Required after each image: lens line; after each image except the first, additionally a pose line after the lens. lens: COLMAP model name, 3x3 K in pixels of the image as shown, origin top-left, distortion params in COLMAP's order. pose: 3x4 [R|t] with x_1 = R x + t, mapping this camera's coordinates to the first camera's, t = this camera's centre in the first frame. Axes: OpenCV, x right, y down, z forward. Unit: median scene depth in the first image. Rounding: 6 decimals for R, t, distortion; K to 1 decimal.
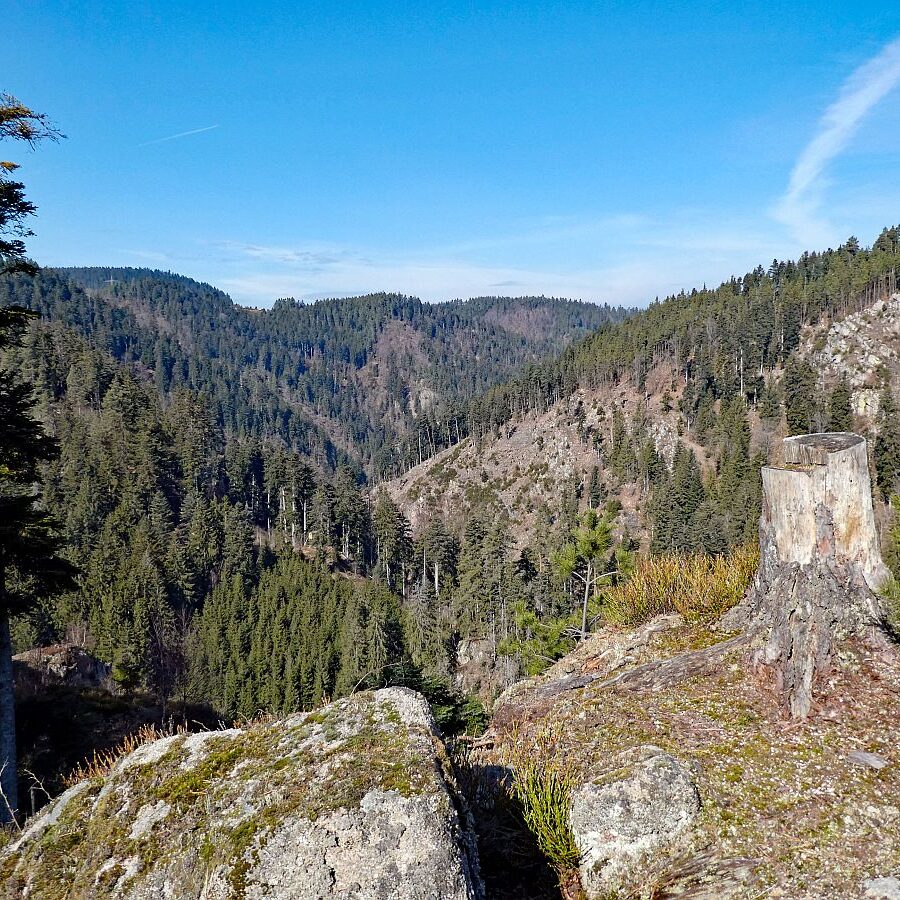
lens RADIAL K [[869.7, 0, 450.0], [0, 869.7, 450.0], [0, 0, 1]] dist [-0.047031, -0.002504]
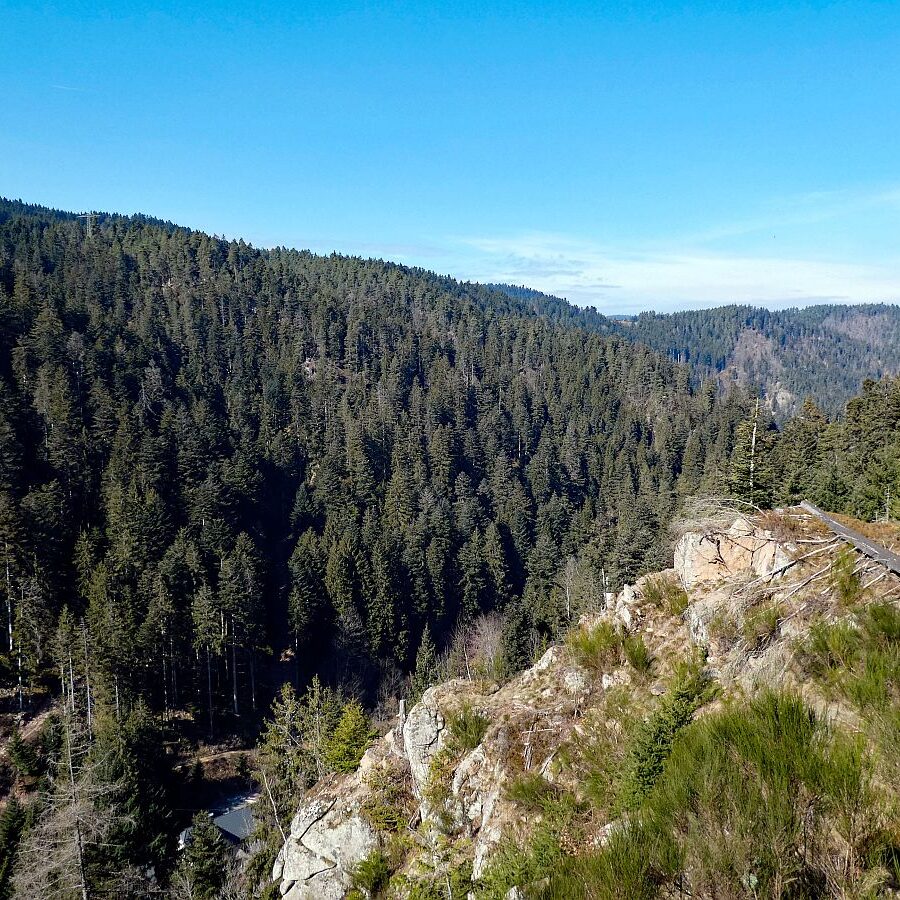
lens RADIAL K [[867.7, 0, 456.9], [0, 867.7, 450.2], [0, 0, 1]] dist [-0.013916, -0.009980]
pose [[0.950231, 0.033586, -0.309730, -0.161171], [-0.034819, 0.999392, 0.001550, 0.042686], [0.309594, 0.009311, 0.950823, -0.425278]]
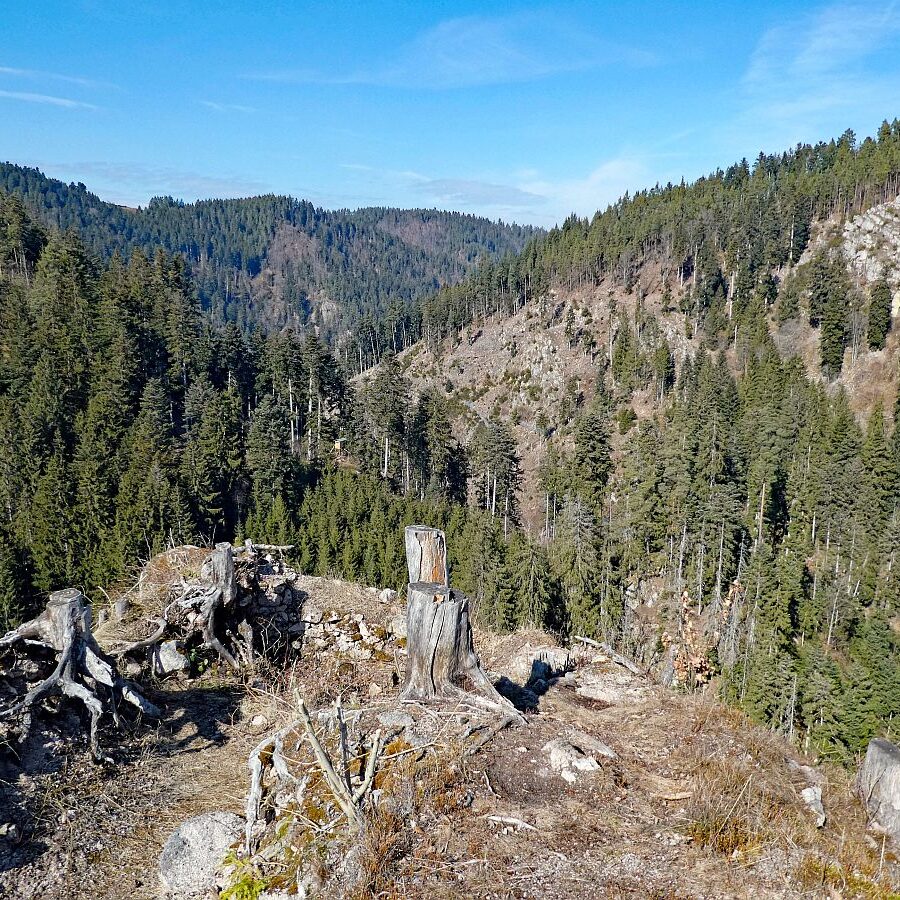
lens RADIAL K [[867.7, 0, 456.9], [0, 867.7, 450.2], [0, 0, 1]] dist [-0.013916, -0.009980]
pose [[0.986569, -0.004858, 0.163275, -0.087721], [-0.009283, 0.996275, 0.085734, 0.017943], [-0.163083, -0.086098, 0.982848, 0.111875]]
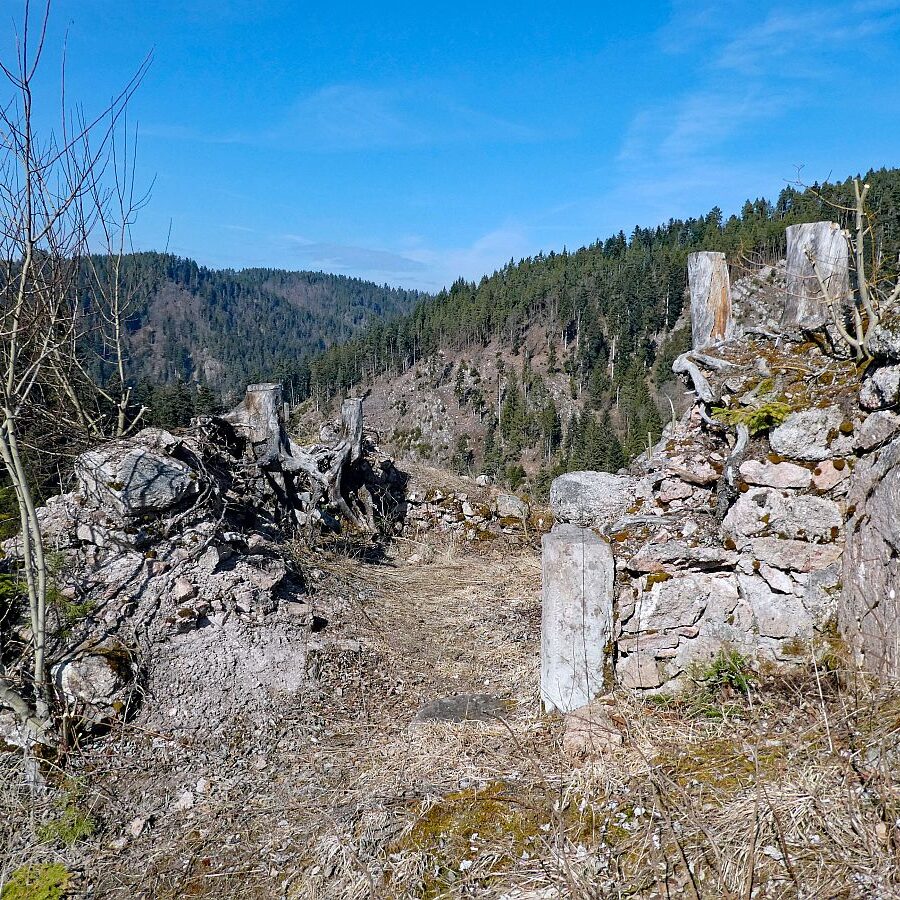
lens RADIAL K [[867.7, 0, 456.9], [0, 867.7, 450.2], [0, 0, 1]] dist [-0.013916, -0.009980]
pose [[0.956164, 0.011653, 0.292600, -0.092452], [-0.015843, 0.999803, 0.011956, 0.022054], [-0.292403, -0.016068, 0.956160, 0.112637]]
